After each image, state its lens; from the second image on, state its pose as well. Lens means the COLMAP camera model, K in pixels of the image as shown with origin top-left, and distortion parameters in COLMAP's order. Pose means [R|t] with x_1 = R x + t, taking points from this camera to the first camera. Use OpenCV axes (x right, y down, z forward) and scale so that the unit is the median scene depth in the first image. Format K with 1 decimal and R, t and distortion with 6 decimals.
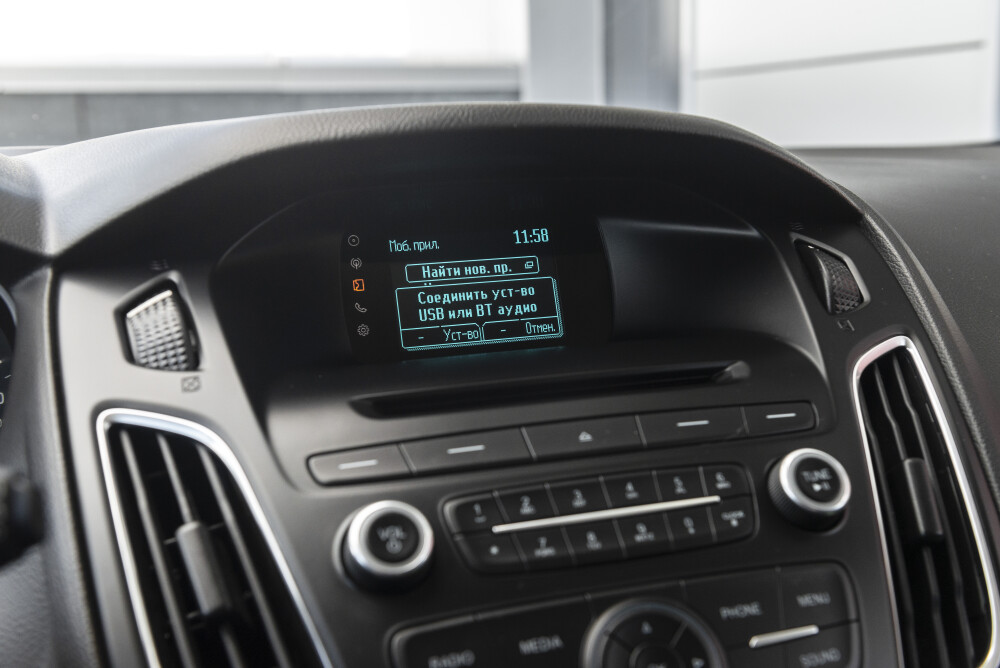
lens RADIAL K [[1103.2, 0, 484.6], [0, 1103.2, 335.6], [0, 0, 1]] dist [-0.000731, -0.008026]
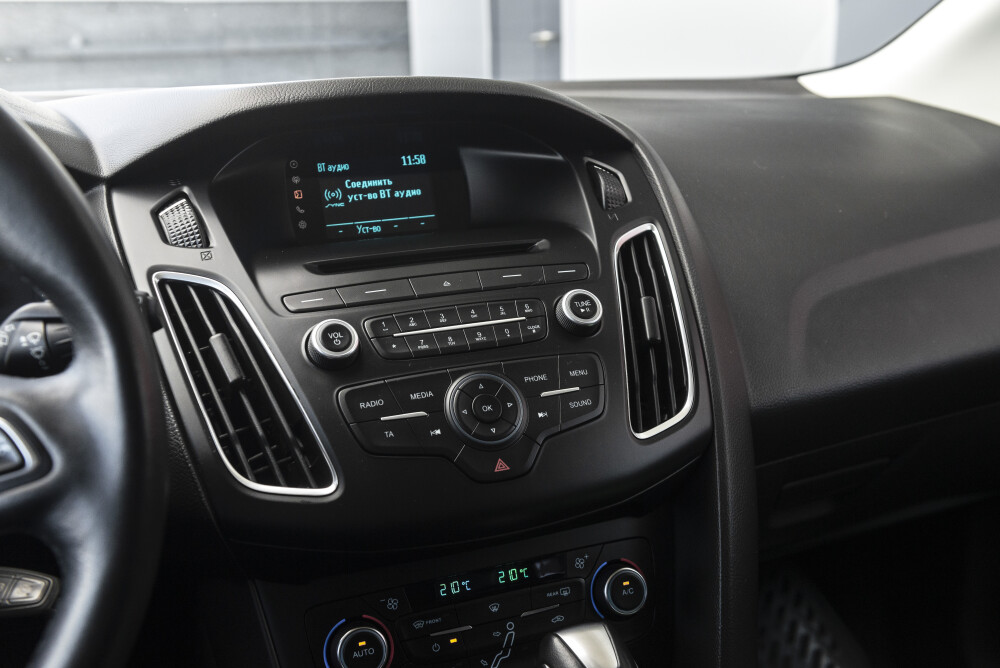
lens RADIAL K [[1078.2, 0, 500.0], [0, 1078.2, 334.0], [0, 0, 1]] dist [-0.000344, -0.004825]
pose [[0.993454, -0.024022, 0.111675, -0.013389], [0.014766, 0.996441, 0.082990, 0.032953], [-0.113271, -0.080797, 0.990273, -0.636655]]
